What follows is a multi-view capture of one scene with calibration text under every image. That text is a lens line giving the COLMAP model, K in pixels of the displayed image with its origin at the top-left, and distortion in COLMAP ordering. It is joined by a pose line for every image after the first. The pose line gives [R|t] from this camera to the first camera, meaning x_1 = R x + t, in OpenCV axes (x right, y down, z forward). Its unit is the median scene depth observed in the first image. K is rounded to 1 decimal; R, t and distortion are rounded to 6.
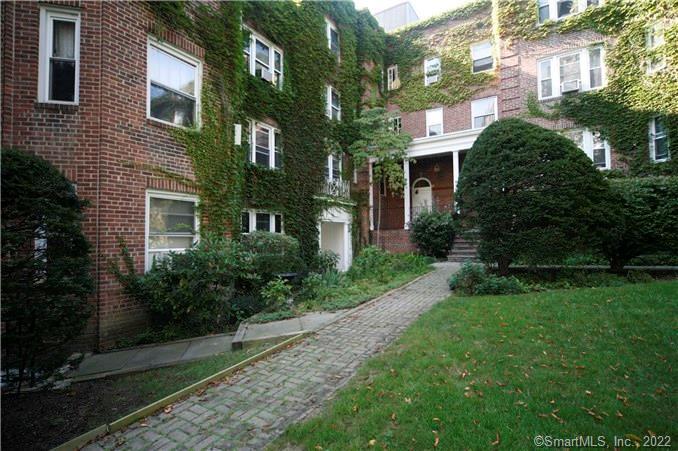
lens RADIAL K [[329.4, 0, 339.5], [0, 329.4, 226.6], [0, 0, 1]] dist [0.002943, 0.000406]
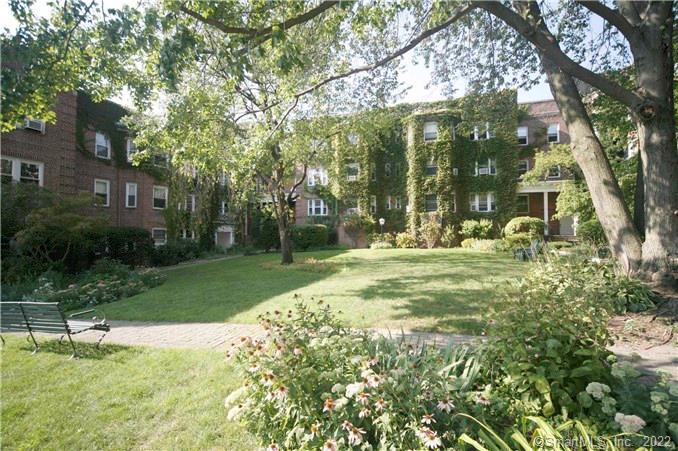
lens RADIAL K [[306.8, 0, 338.4], [0, 306.8, 226.3], [0, 0, 1]] dist [-0.001481, -0.000110]
pose [[0.980234, 0.017798, 0.197041, 0.645331], [-0.020571, 0.999716, 0.012037, -0.180582], [-0.196771, -0.015852, 0.980321, -2.324642]]
